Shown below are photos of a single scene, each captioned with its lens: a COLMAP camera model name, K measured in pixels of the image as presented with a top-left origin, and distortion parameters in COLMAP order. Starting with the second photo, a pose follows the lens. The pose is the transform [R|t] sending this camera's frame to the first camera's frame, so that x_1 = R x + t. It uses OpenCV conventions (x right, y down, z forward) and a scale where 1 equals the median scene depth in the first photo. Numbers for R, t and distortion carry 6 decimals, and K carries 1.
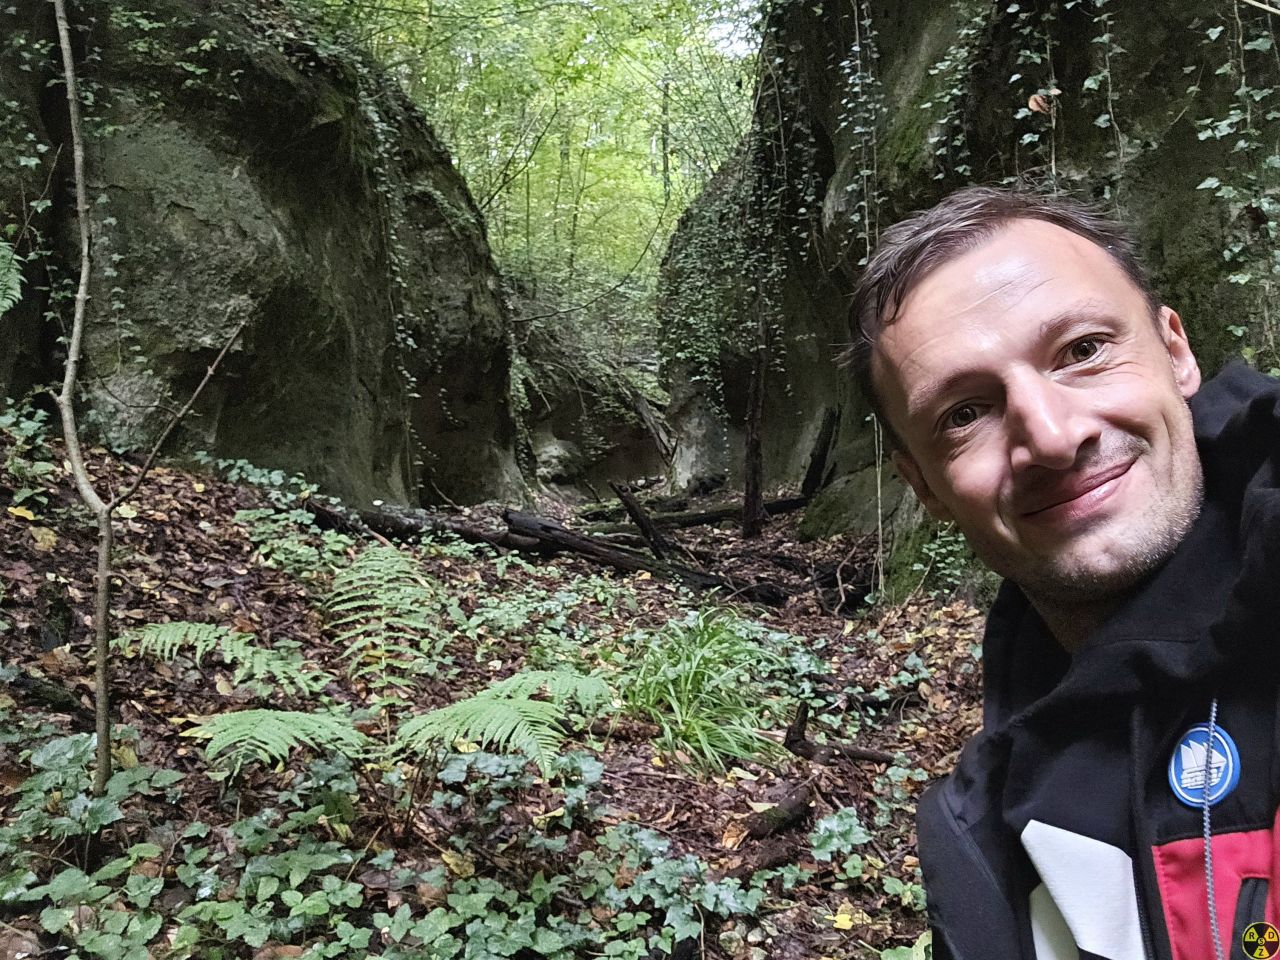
lens RADIAL K [[1153.9, 0, 642.2], [0, 1153.9, 484.1], [0, 0, 1]] dist [0.038815, -0.095410]
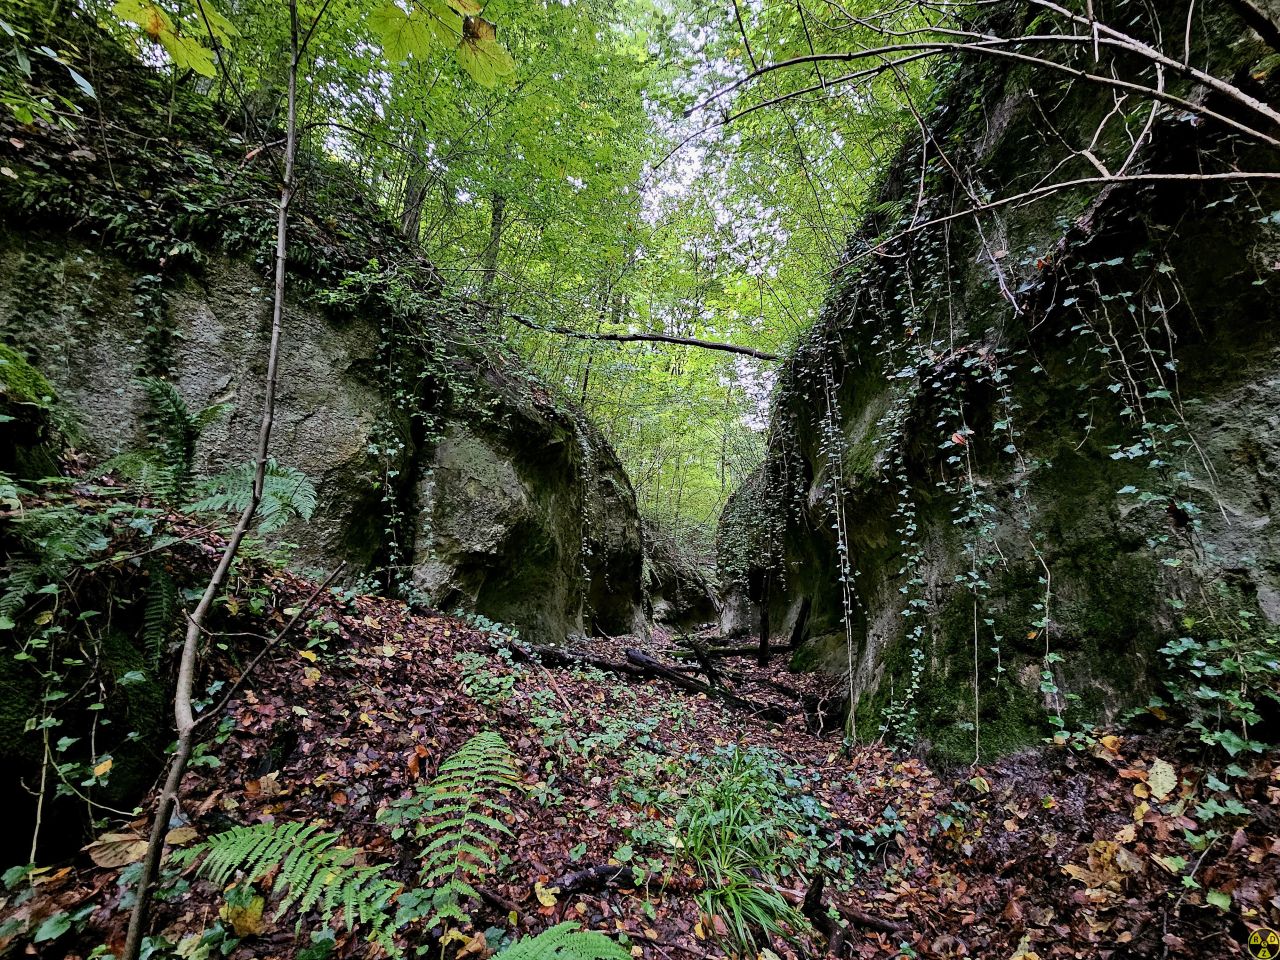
lens RADIAL K [[531.3, 0, 633.9], [0, 531.3, 469.6], [0, 0, 1]] dist [-0.007822, -0.000315]
pose [[0.988325, 0.042264, -0.146381, 0.002824], [-0.080363, 0.960849, -0.265162, -0.033832], [0.129443, 0.273830, 0.953028, 0.153779]]
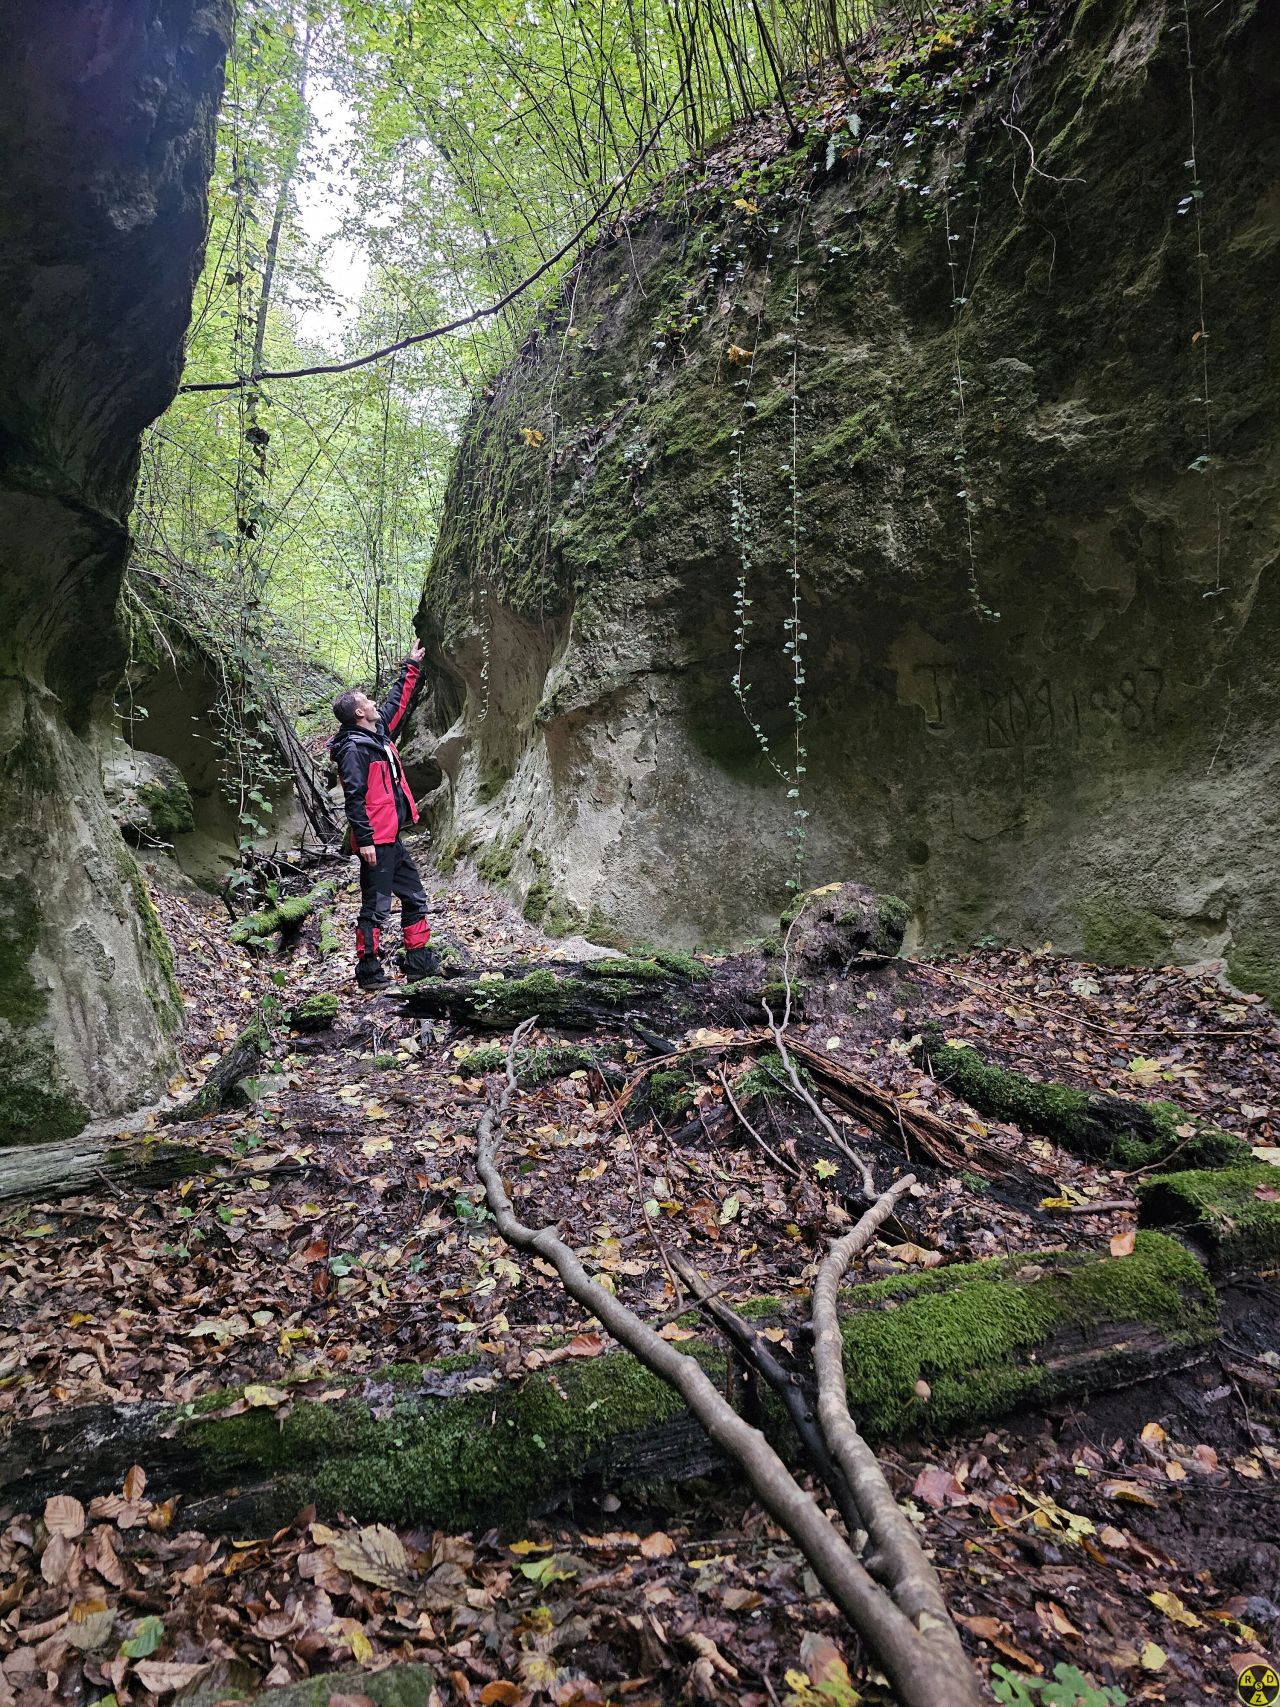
lens RADIAL K [[1152.8, 0, 643.8], [0, 1152.8, 864.1], [0, 0, 1]] dist [0.062656, -0.055567]
pose [[0.905898, 0.105092, 0.410249, -0.329408], [-0.106330, 0.994132, -0.019869, -0.019782], [-0.409929, -0.025622, 0.911757, 2.098314]]
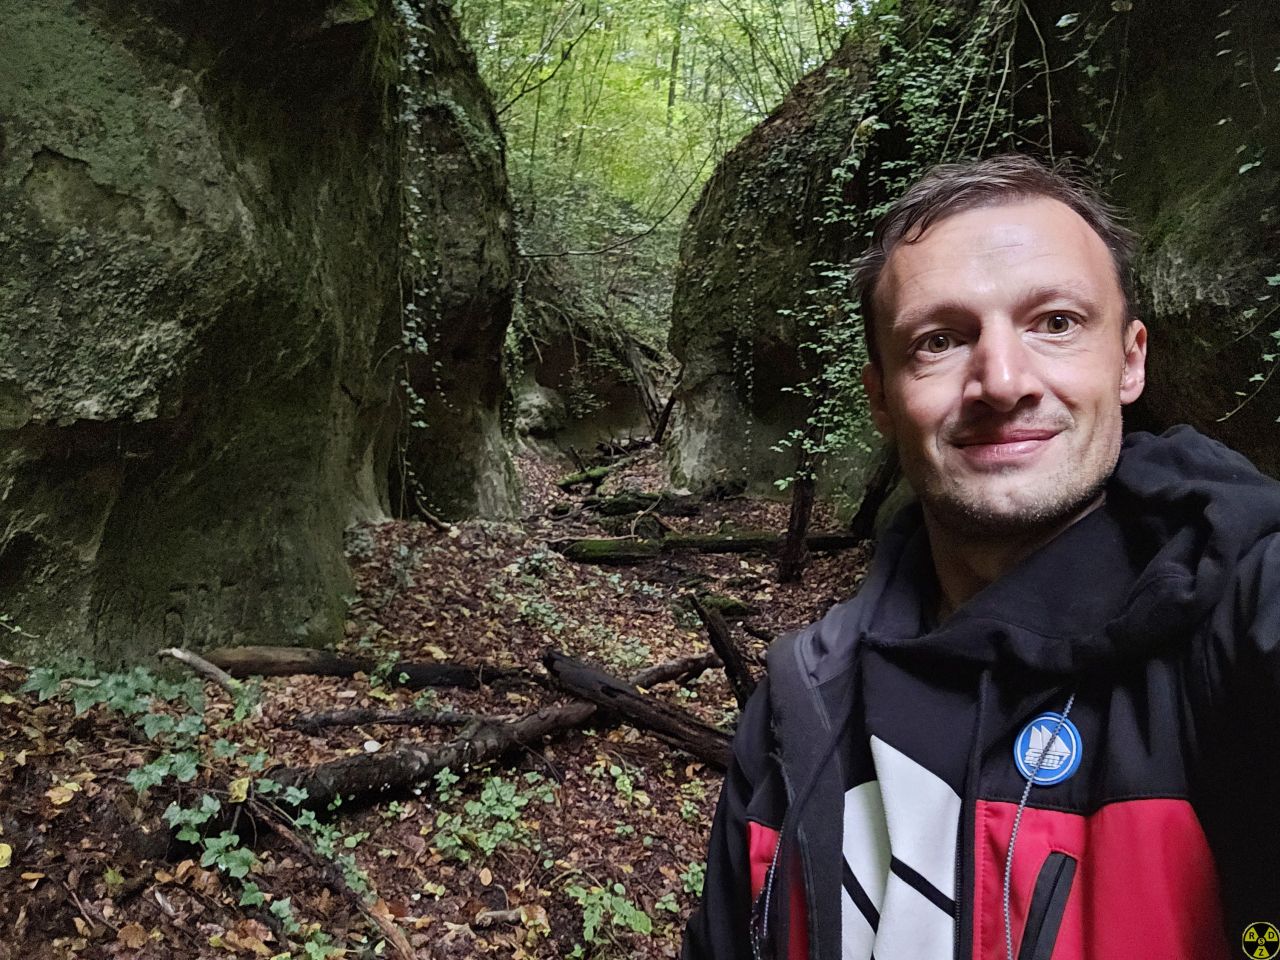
lens RADIAL K [[1153.9, 0, 630.5], [0, 1153.9, 480.2], [0, 0, 1]] dist [0.038815, -0.095410]
pose [[0.991483, 0.123555, 0.041174, -0.136546], [-0.126111, 0.989774, 0.066664, -0.151388], [-0.032516, -0.071289, 0.996926, 0.428196]]
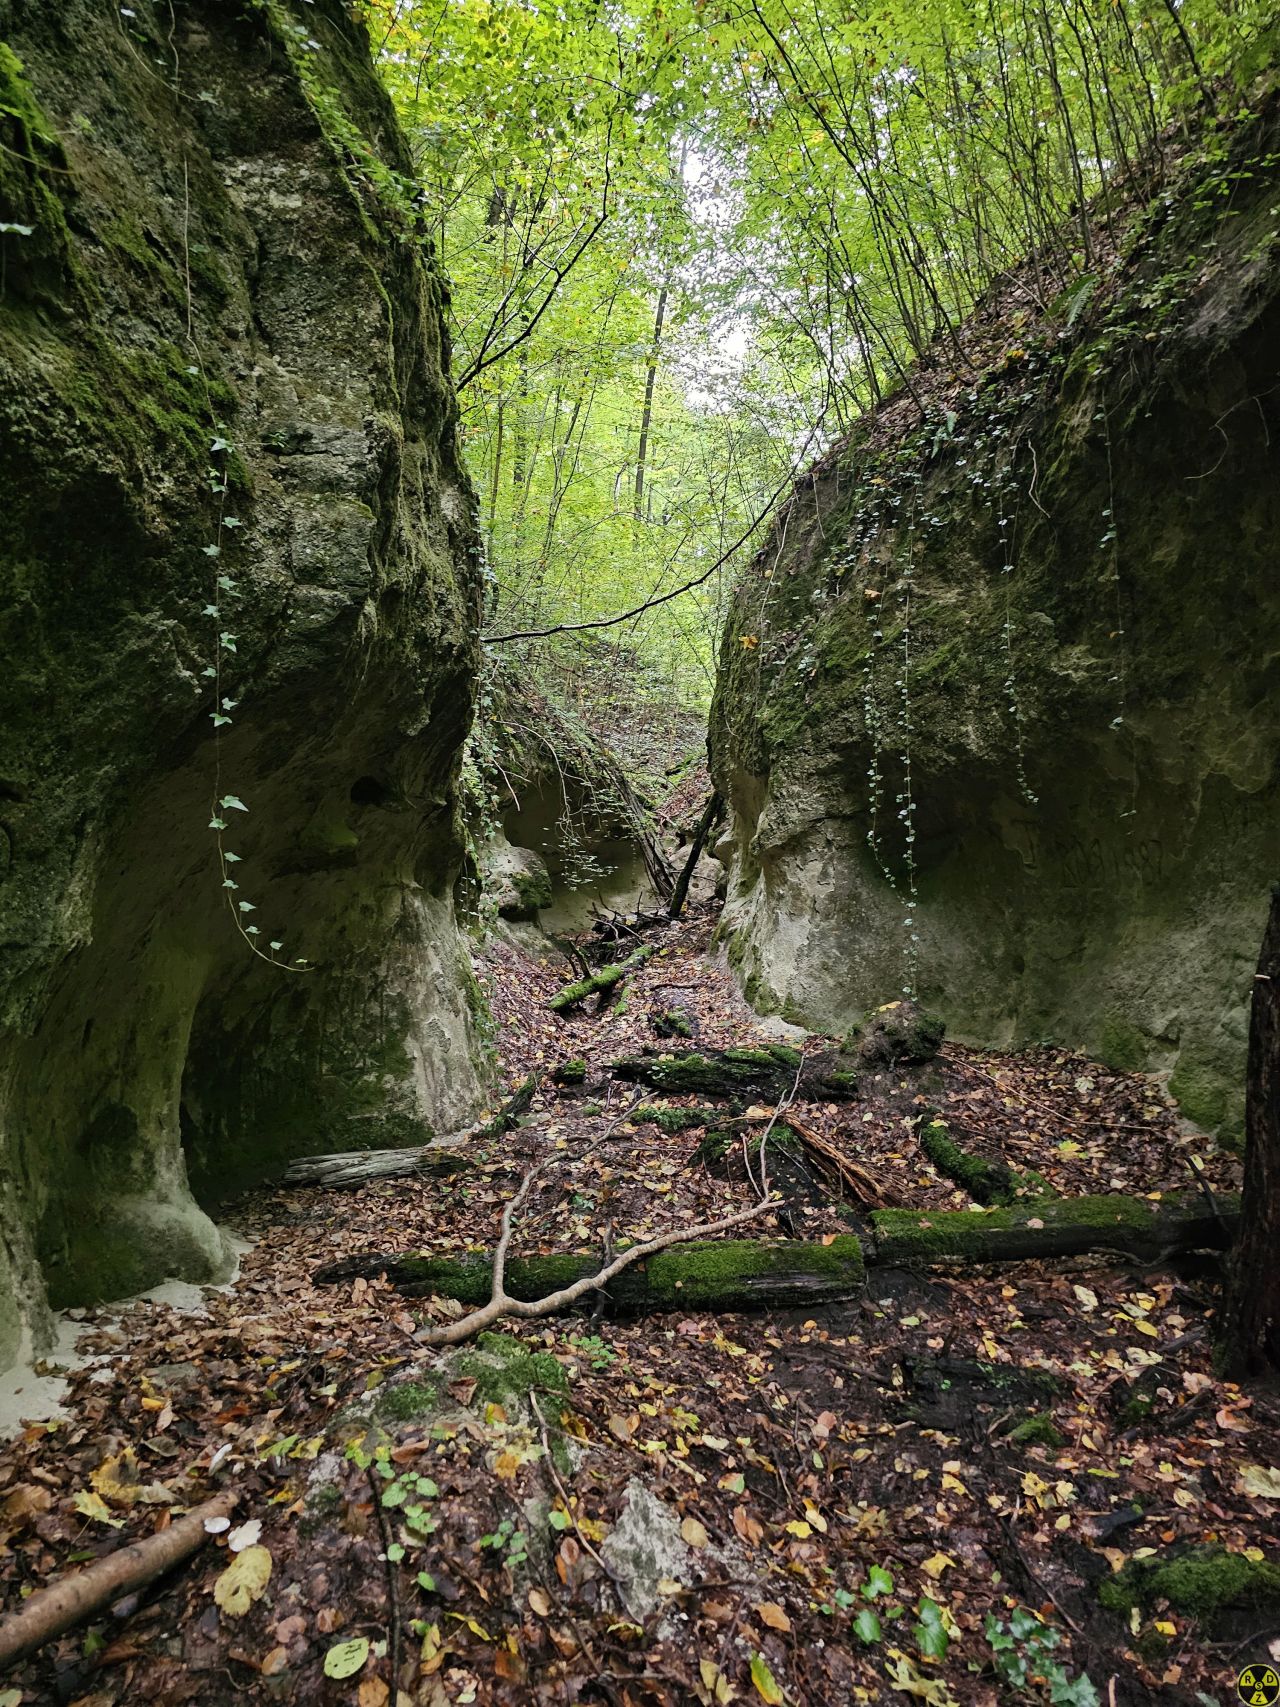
lens RADIAL K [[1152.8, 0, 627.5], [0, 1152.8, 852.5], [0, 0, 1]] dist [0.062656, -0.055567]
pose [[0.993259, 0.094532, 0.067086, -0.228467], [-0.094434, 0.995520, -0.004649, -0.164253], [-0.067225, -0.001718, 0.997736, 1.608417]]
